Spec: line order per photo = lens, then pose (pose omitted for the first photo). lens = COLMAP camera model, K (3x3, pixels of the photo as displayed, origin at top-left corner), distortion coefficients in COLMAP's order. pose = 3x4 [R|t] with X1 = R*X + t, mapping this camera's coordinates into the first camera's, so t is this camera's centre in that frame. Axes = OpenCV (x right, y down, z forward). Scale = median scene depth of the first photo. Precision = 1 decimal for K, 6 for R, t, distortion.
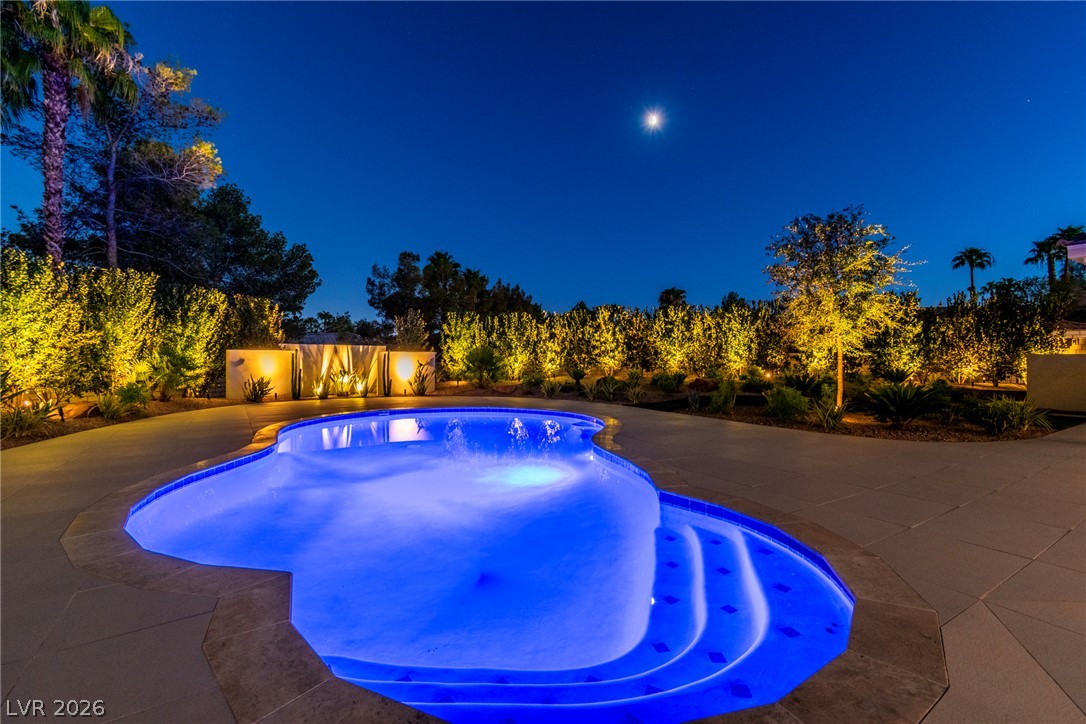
lens RADIAL K [[465.7, 0, 543.0], [0, 465.7, 362.0], [0, 0, 1]] dist [-0.008494, 0.000548]
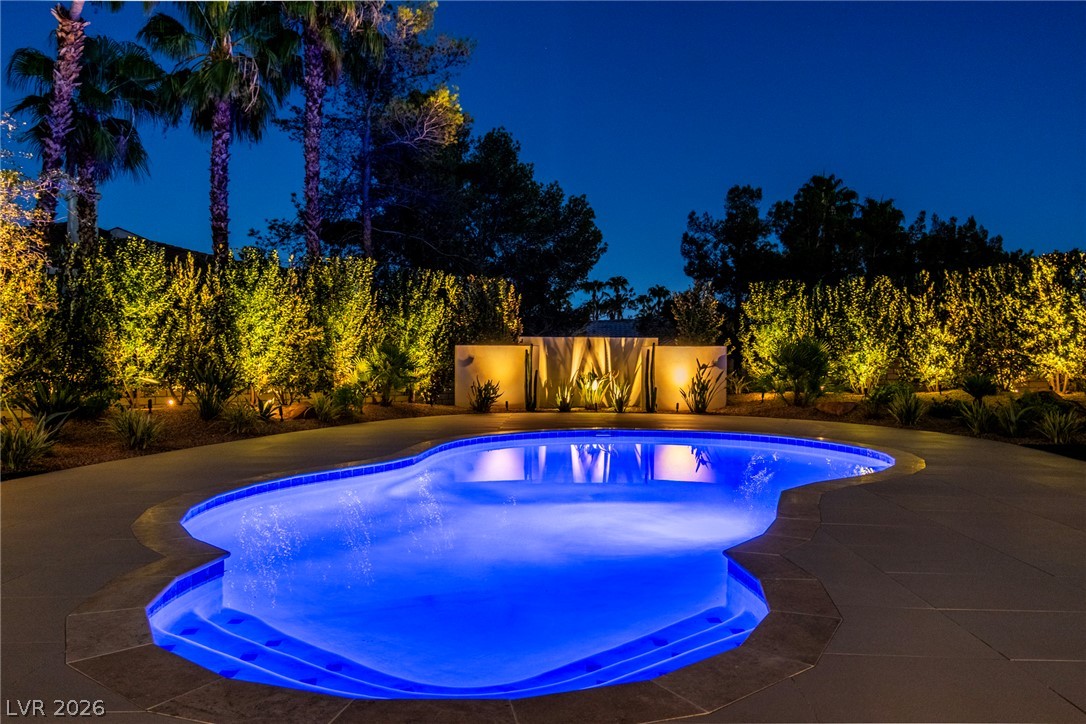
lens RADIAL K [[766.0, 0, 543.0], [0, 766.0, 362.0], [0, 0, 1]] dist [-0.001836, -0.000396]
pose [[0.831032, 0.005207, -0.556200, 0.146383], [-0.005175, 0.999985, 0.001630, -0.000381], [0.556201, 0.001524, 0.831047, -0.013251]]
